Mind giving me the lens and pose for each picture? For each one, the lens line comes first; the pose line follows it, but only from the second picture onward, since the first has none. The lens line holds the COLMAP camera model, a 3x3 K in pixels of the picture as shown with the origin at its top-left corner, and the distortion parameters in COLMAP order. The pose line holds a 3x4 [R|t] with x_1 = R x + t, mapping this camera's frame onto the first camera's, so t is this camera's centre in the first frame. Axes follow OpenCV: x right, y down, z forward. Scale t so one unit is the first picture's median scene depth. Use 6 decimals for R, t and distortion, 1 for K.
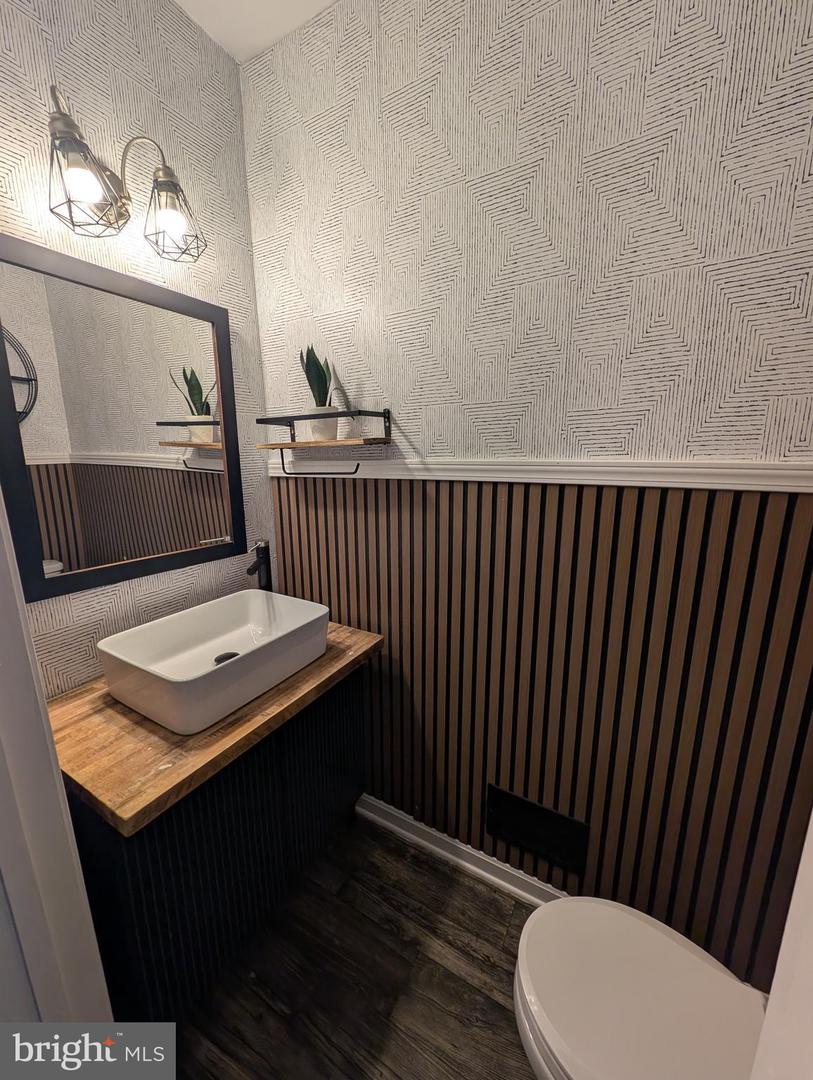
lens RADIAL K [[412.3, 0, 406.5], [0, 412.3, 540.0], [0, 0, 1]] dist [-0.001186, -0.000120]
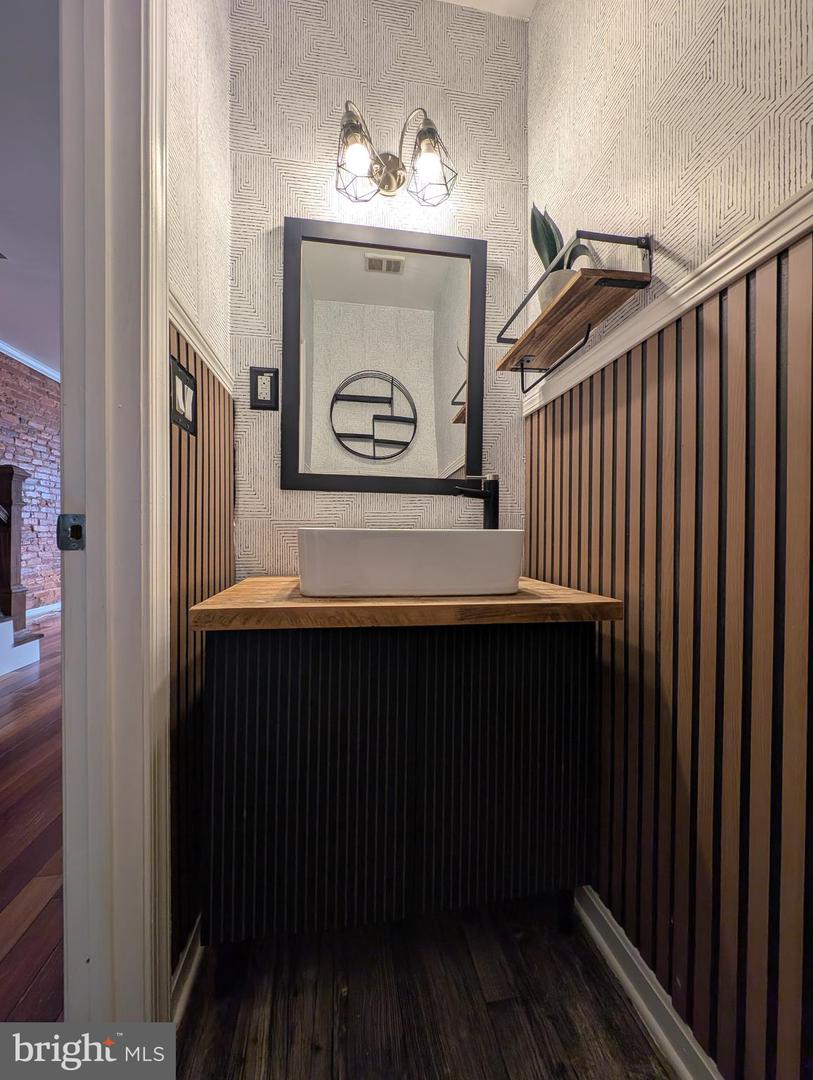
lens RADIAL K [[412.3, 0, 406.5], [0, 412.3, 540.0], [0, 0, 1]] dist [-0.001186, -0.000120]
pose [[0.633978, 0.017650, -0.773150, 0.224699], [-0.173832, 0.977409, -0.120227, 0.299316], [0.753561, 0.210619, 0.622724, 0.406554]]
